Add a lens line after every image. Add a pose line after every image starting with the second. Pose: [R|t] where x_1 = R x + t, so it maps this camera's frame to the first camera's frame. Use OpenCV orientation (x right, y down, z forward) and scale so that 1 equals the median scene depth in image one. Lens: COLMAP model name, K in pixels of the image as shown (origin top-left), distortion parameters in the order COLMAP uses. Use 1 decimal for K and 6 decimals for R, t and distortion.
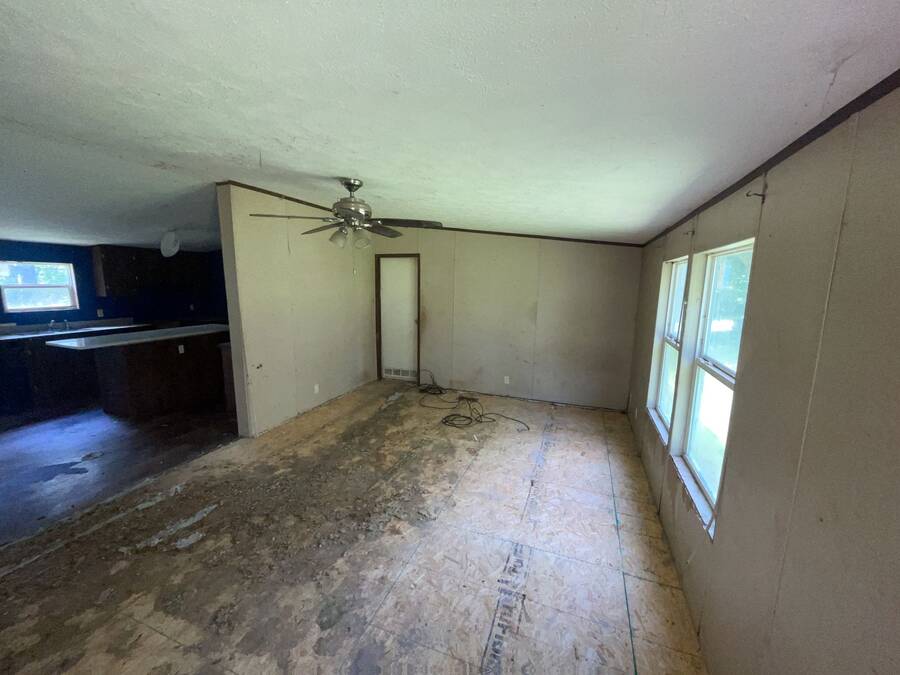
lens RADIAL K [[355.9, 0, 447.6], [0, 355.9, 337.3], [0, 0, 1]] dist [-0.002432, -0.000162]
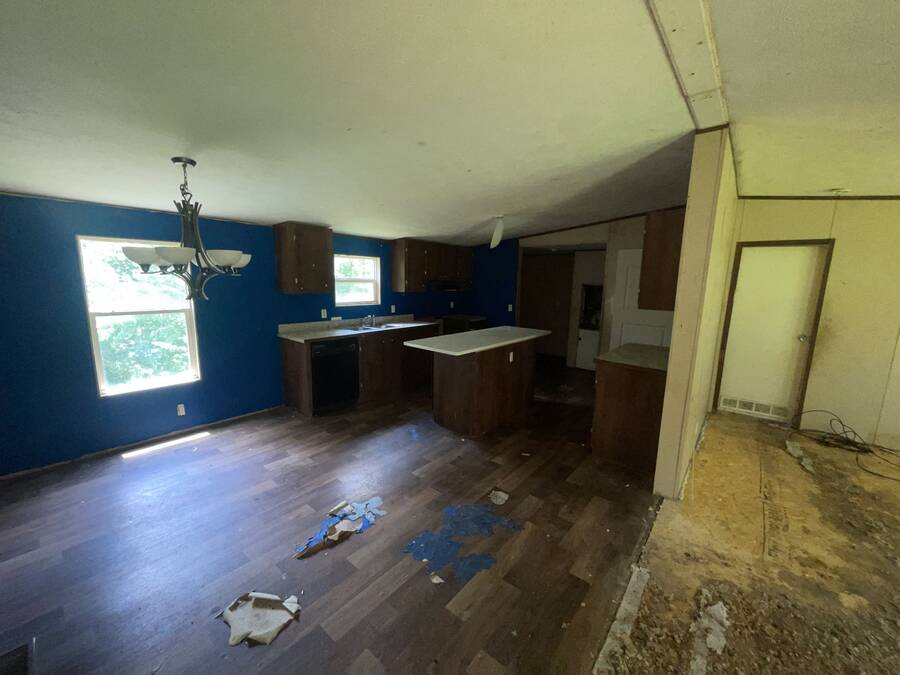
lens RADIAL K [[355.9, 0, 448.7], [0, 355.9, 338.2], [0, 0, 1]] dist [-0.002432, -0.000162]
pose [[0.946077, 0.063996, -0.317556, -0.581517], [-0.061927, 0.997942, 0.016618, -0.015368], [0.317966, 0.003943, 0.948094, 0.142111]]
